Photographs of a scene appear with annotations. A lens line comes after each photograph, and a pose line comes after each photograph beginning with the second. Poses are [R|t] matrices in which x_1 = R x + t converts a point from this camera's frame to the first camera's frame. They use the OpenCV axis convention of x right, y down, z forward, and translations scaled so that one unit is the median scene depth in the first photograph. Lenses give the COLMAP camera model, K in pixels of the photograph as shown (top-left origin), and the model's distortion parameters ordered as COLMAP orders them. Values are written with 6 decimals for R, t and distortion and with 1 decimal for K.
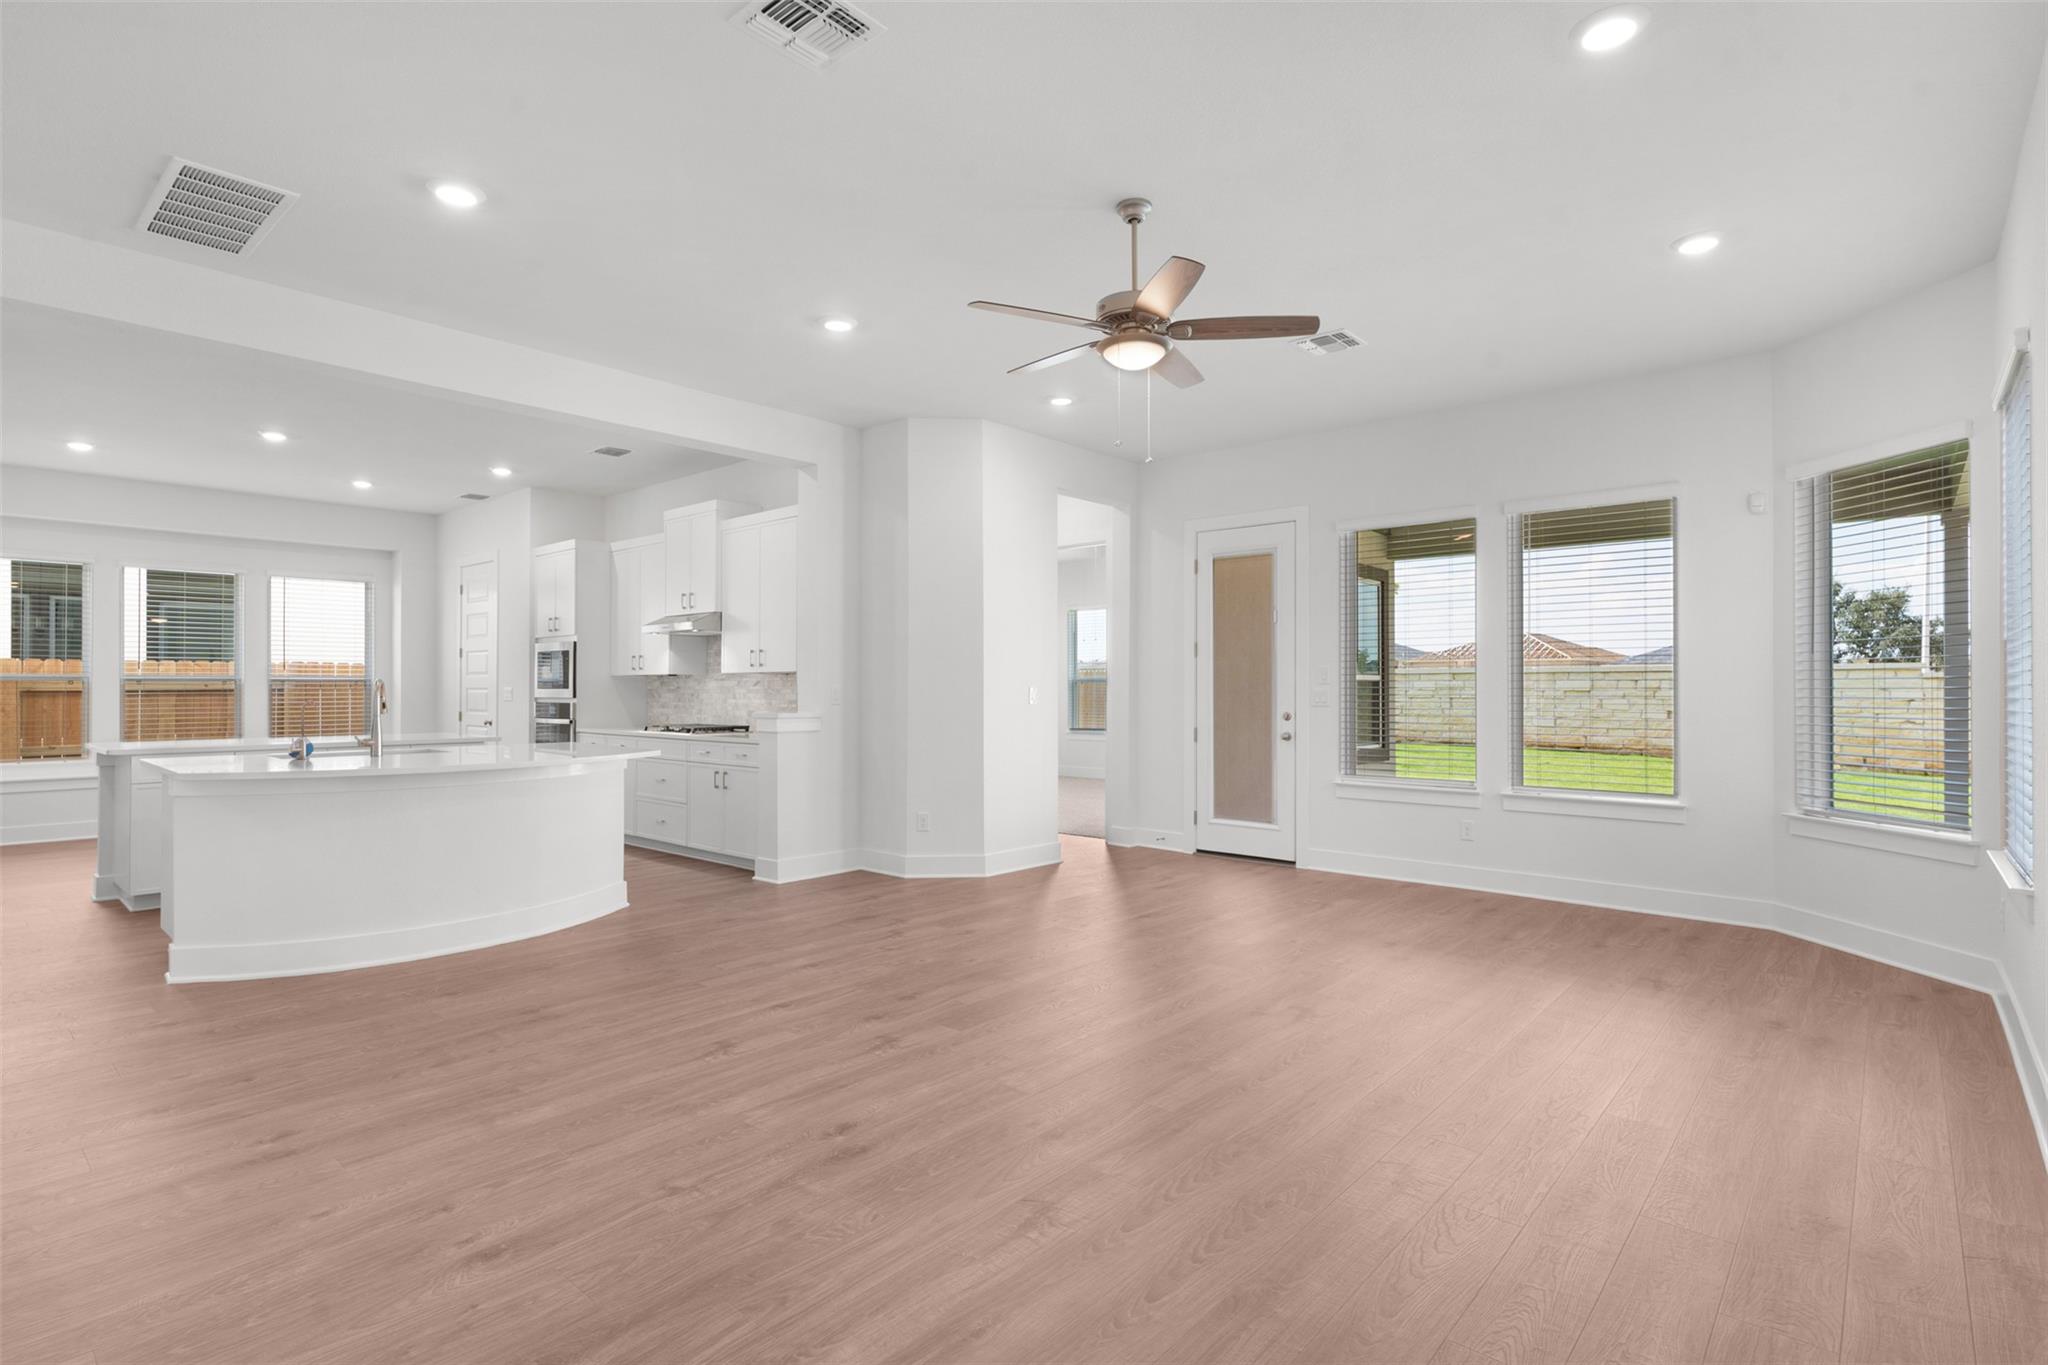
lens RADIAL K [[991.4, 0, 1022.1], [0, 991.4, 683.2], [0, 0, 1]] dist [0.002354, -0.000094]
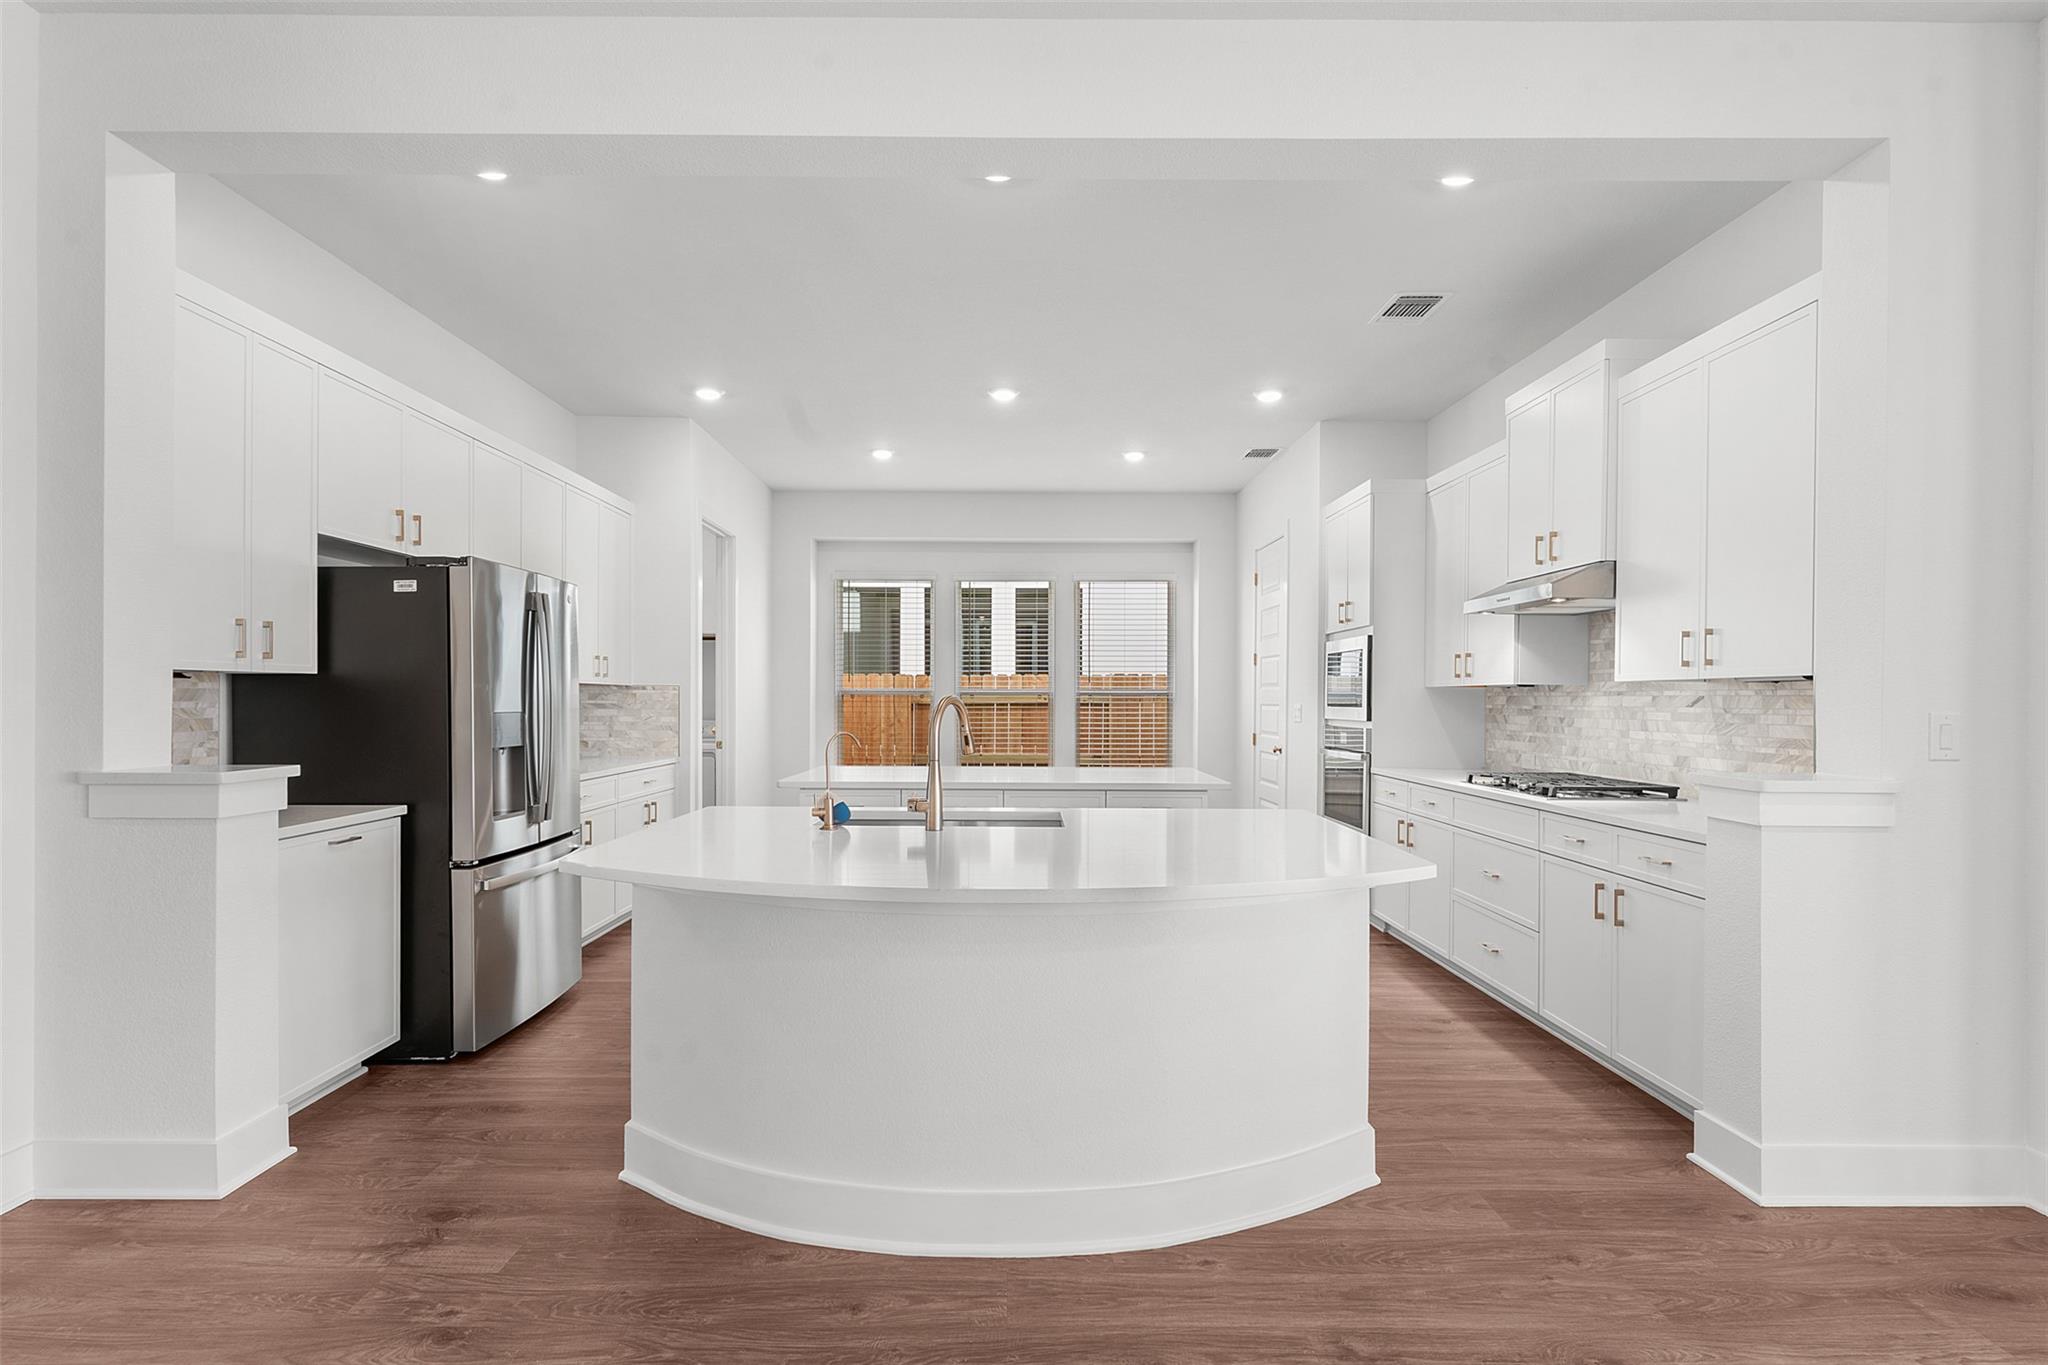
lens RADIAL K [[991.4, 0, 1016.5], [0, 991.4, 699.4], [0, 0, 1]] dist [0.002354, -0.000094]
pose [[0.657761, 0.004556, -0.753213, -0.116476], [-0.000686, 0.999985, 0.005450, -0.003222], [0.753226, -0.003068, 0.657754, 0.415086]]
